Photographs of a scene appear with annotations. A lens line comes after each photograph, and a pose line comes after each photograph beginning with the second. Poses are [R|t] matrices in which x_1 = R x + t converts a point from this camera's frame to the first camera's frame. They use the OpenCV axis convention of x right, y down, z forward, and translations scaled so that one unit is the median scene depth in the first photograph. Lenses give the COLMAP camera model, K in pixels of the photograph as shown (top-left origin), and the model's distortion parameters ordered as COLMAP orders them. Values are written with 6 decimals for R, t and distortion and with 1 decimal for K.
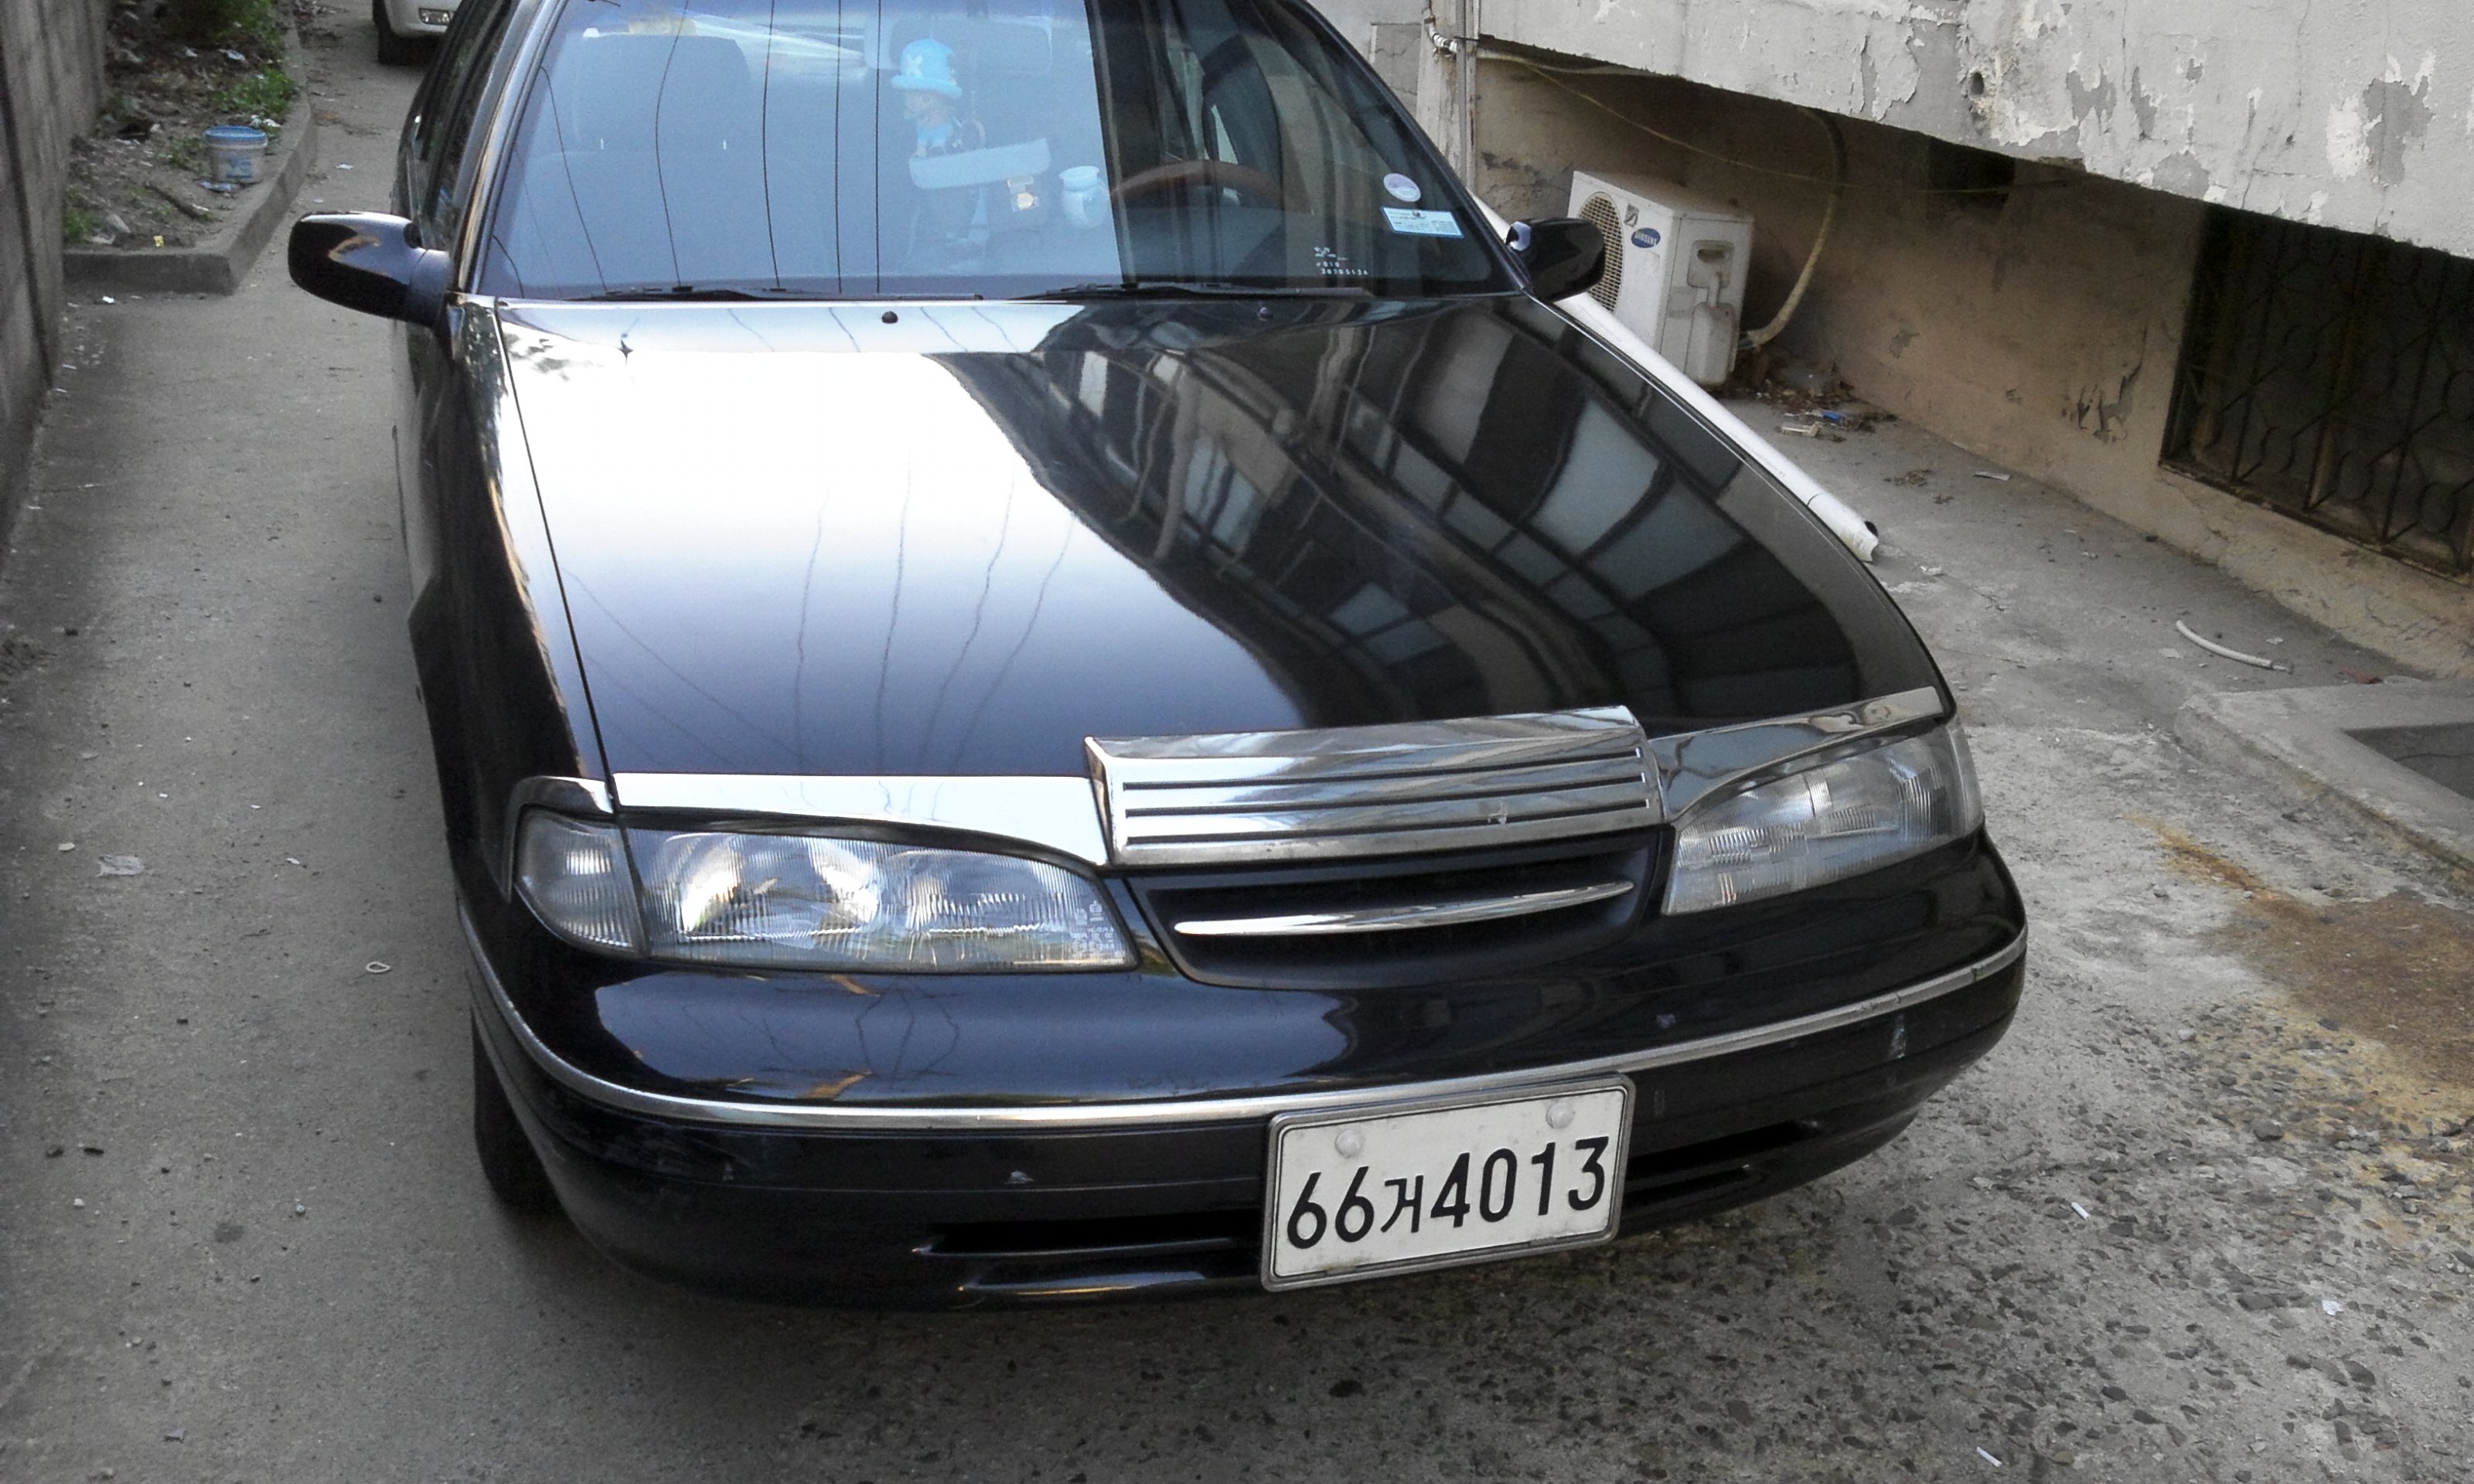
lens RADIAL K [[2501.0, 0, 1234.1], [0, 2501.0, 742.7], [0, 0, 1]] dist [-0.079716, 0.000000]
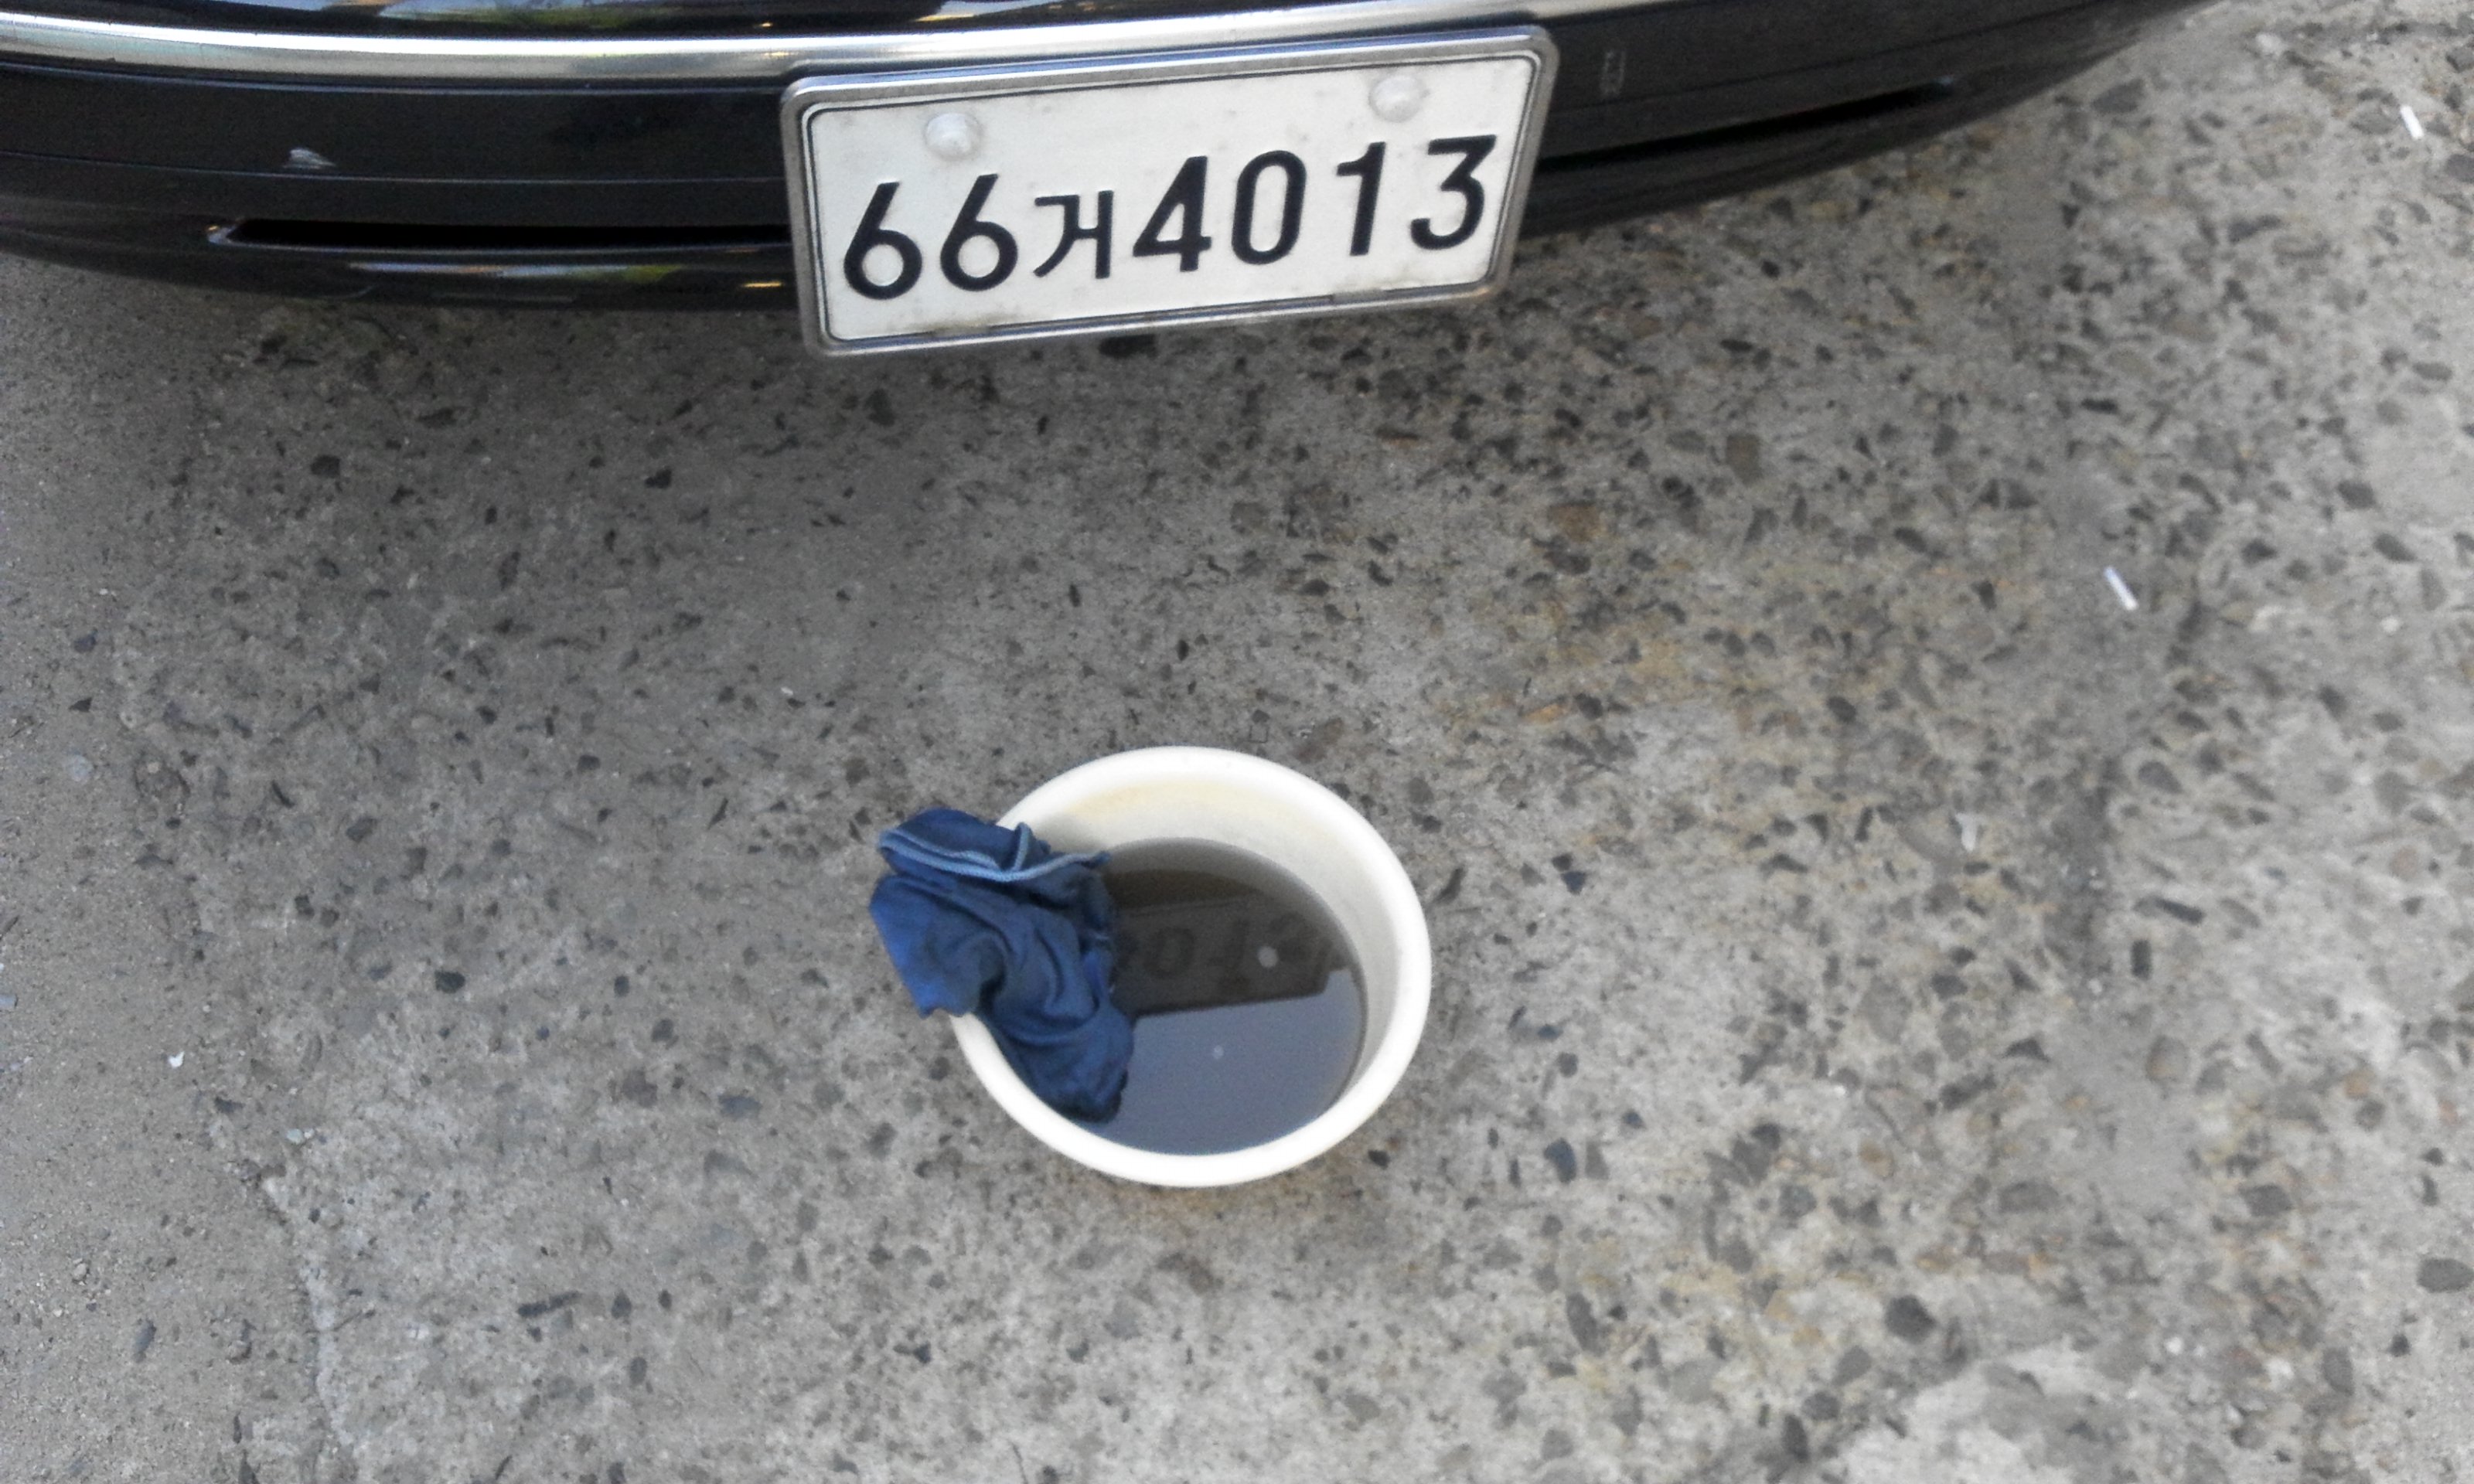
lens RADIAL K [[2501.0, 0, 1240.2], [0, 2501.0, 744.6], [0, 0, 1]] dist [-0.079716, 0.000000]
pose [[0.989507, 0.130041, -0.062962, 0.128283], [-0.066761, 0.797997, 0.598952, -0.041567], [0.128132, -0.588464, 0.798306, 0.441627]]
